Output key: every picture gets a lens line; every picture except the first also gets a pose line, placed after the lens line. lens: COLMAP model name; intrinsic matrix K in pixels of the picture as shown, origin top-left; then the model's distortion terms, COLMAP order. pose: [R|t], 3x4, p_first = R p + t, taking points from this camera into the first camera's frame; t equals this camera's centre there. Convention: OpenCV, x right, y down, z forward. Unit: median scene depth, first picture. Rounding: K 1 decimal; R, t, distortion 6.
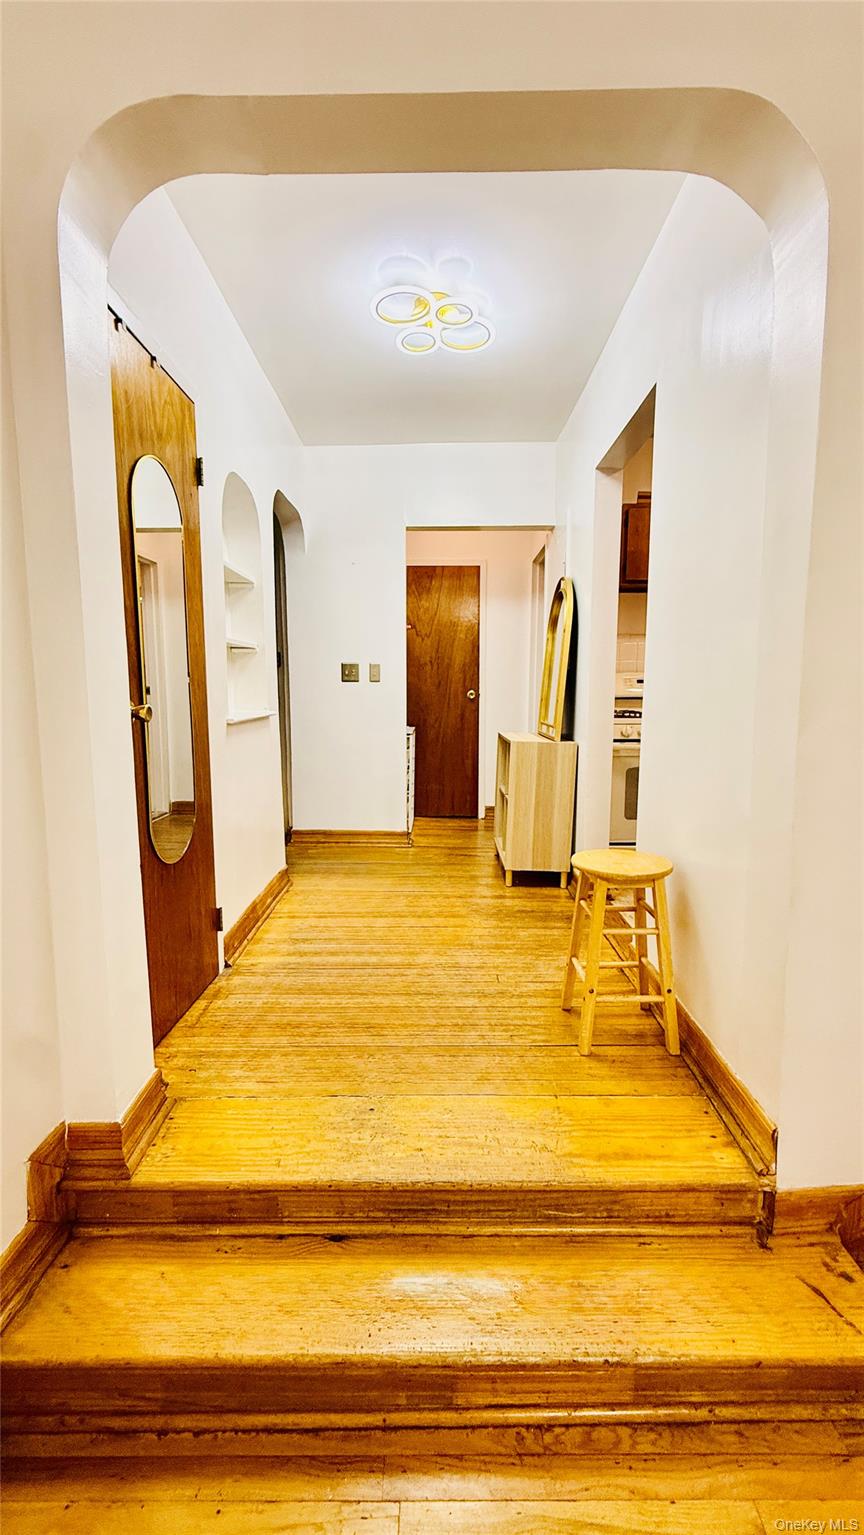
lens RADIAL K [[614.0, 0, 437.0], [0, 614.0, 768.7], [0, 0, 1]] dist [0.000092, 0.000020]
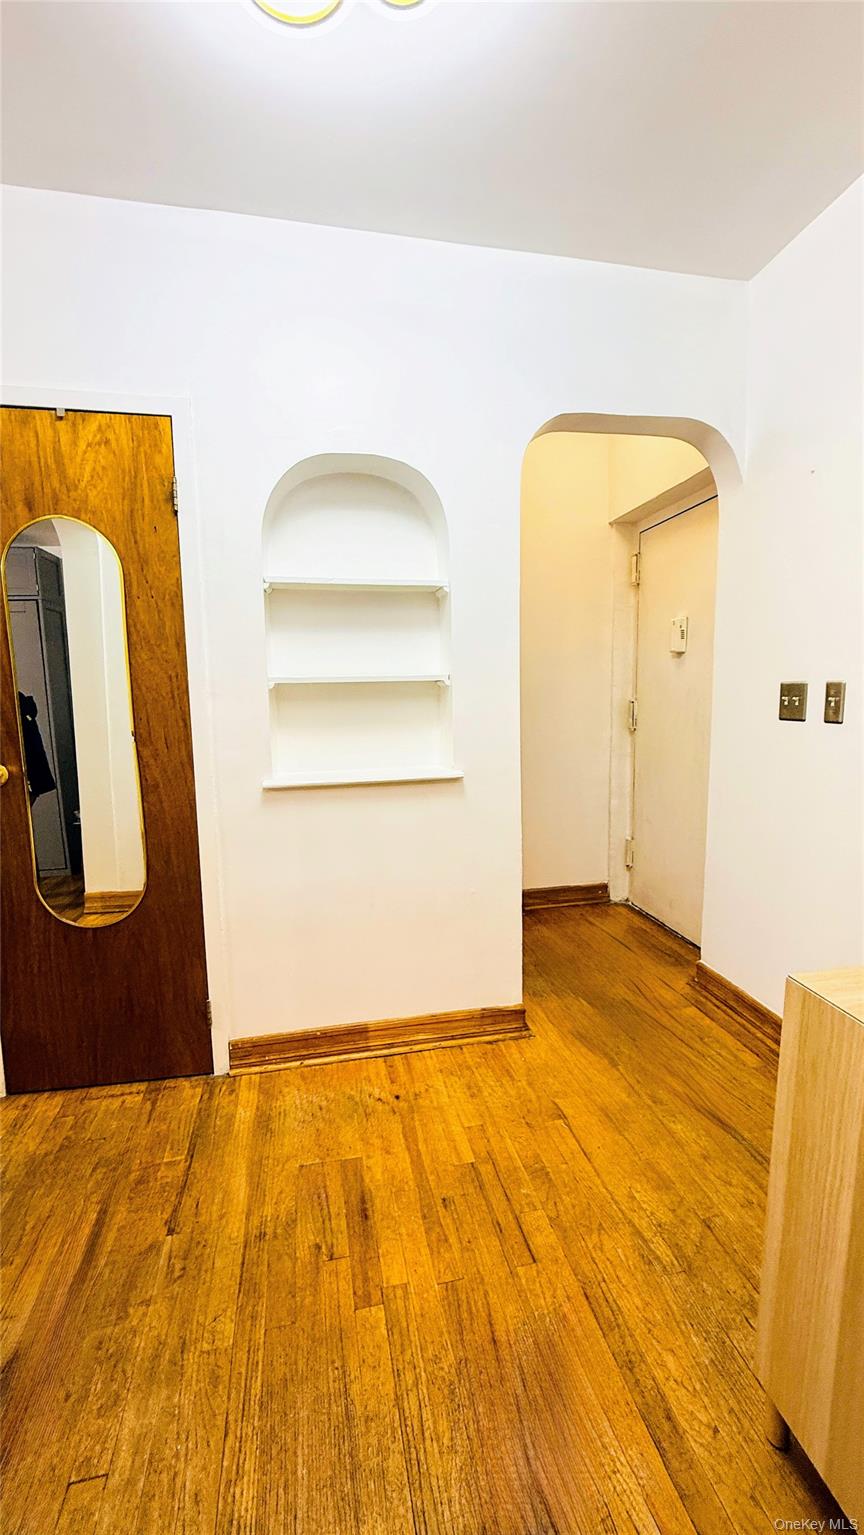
lens RADIAL K [[614.0, 0, 432.1], [0, 614.0, 772.3], [0, 0, 1]] dist [0.000092, 0.000020]
pose [[0.202556, 0.112208, -0.972821, 0.280252], [-0.120166, 0.988754, 0.089025, -0.110454], [0.971870, 0.098868, 0.213761, 0.624095]]
